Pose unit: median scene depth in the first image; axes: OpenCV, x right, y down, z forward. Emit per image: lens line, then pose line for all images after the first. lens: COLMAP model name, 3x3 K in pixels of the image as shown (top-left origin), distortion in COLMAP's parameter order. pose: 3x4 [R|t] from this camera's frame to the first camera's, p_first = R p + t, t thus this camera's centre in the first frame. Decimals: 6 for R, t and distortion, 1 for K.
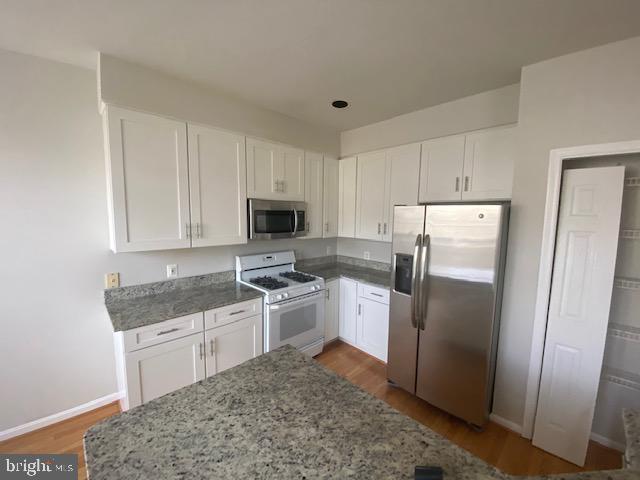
lens RADIAL K [[263.0, 0, 324.9], [0, 263.0, 241.7], [0, 0, 1]] dist [0.000572, -0.000560]
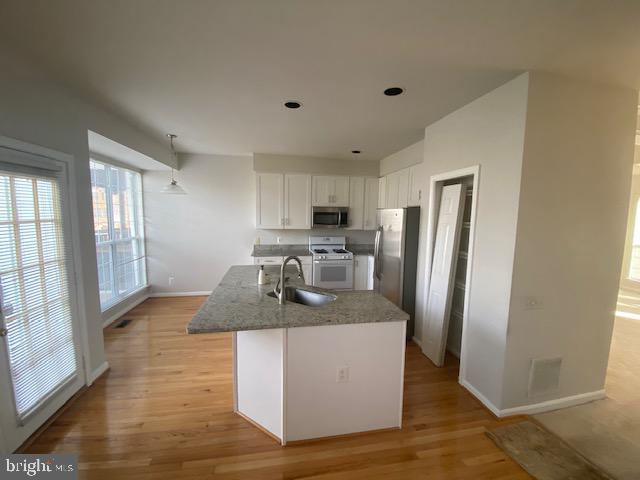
lens RADIAL K [[263.0, 0, 314.5], [0, 263.0, 239.1], [0, 0, 1]] dist [0.000572, -0.000560]
pose [[0.814721, 0.054399, -0.577296, 0.872777], [-0.066377, 0.997795, 0.000346, 0.078122], [0.576041, 0.038037, 0.816535, -0.577641]]
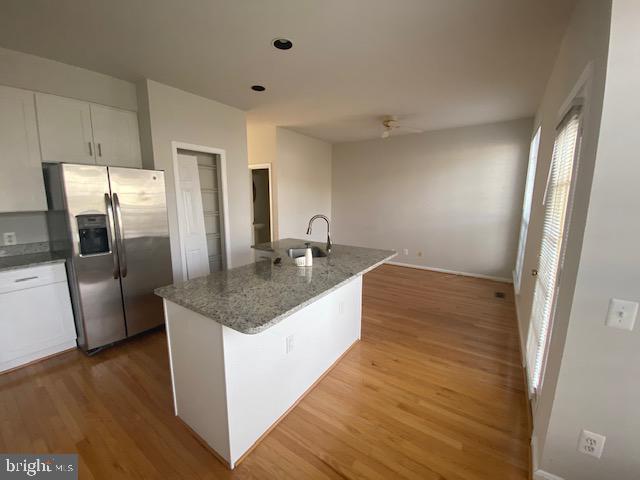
lens RADIAL K [[263.0, 0, 315.9], [0, 263.0, 238.4], [0, 0, 1]] dist [0.000572, -0.000560]
pose [[-0.182749, -0.170620, 0.968241, -0.772909], [0.105463, 0.975742, 0.191847, 0.032201], [-0.977487, 0.137174, -0.160322, 0.308248]]
